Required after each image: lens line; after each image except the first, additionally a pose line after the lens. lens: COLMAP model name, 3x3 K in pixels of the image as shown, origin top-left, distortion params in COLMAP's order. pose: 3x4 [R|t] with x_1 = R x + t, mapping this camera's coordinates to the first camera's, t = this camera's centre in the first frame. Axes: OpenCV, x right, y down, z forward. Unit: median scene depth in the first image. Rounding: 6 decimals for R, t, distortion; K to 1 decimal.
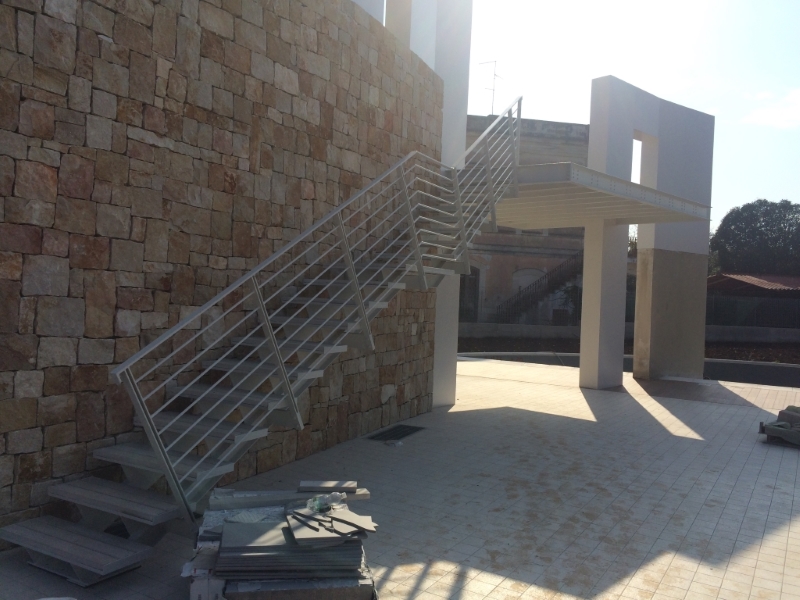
lens RADIAL K [[670.9, 0, 400.0], [0, 670.9, 300.0], [0, 0, 1]] dist [0.097605, -0.165365]
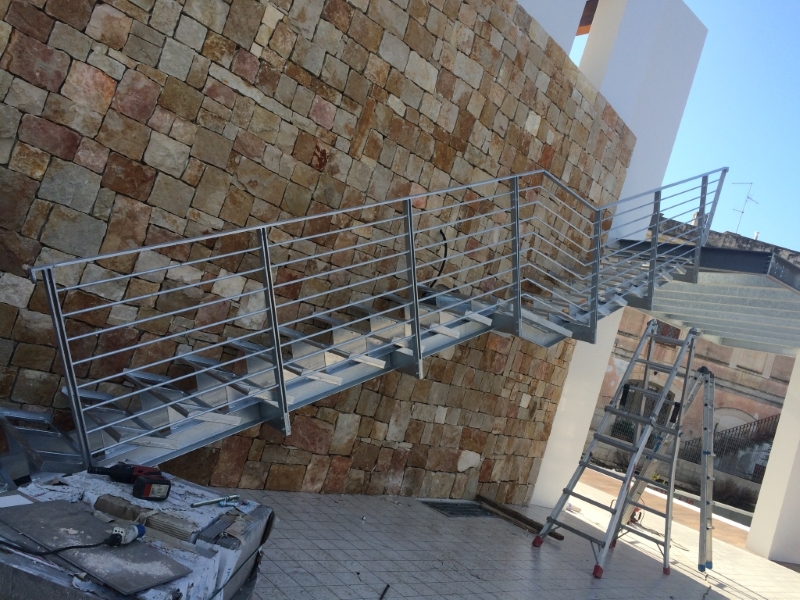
lens RADIAL K [[670.9, 0, 400.0], [0, 670.9, 300.0], [0, 0, 1]] dist [0.097605, -0.165365]
pose [[0.925401, 0.226754, -0.303671, 0.166092], [-0.264112, 0.960503, -0.087633, 0.059893], [0.271806, 0.161299, 0.948738, 0.203976]]
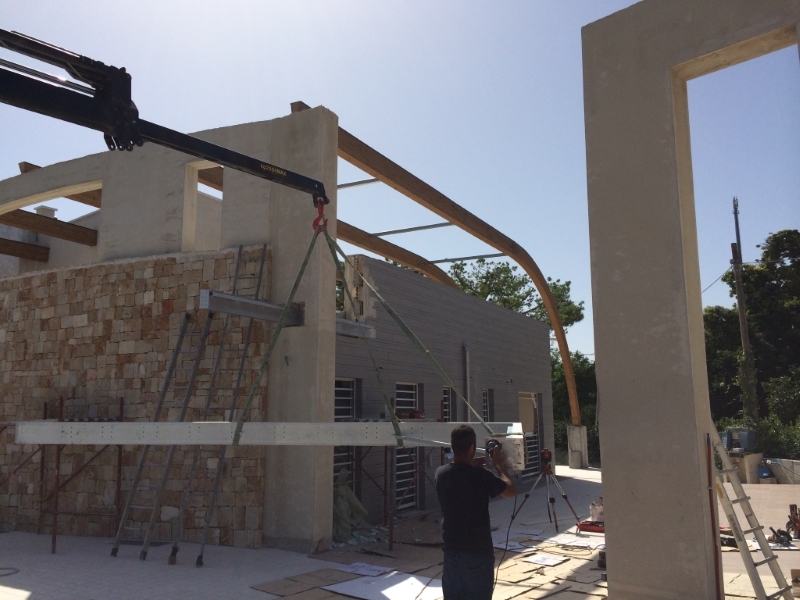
lens RADIAL K [[681.5, 0, 399.1], [0, 681.5, 296.3], [0, 0, 1]] dist [0.077809, -0.113997]
pose [[0.046522, -0.207413, -0.977147, 1.980375], [0.002394, 0.978226, -0.207528, 0.012867], [0.998914, 0.007315, 0.046006, 2.008393]]
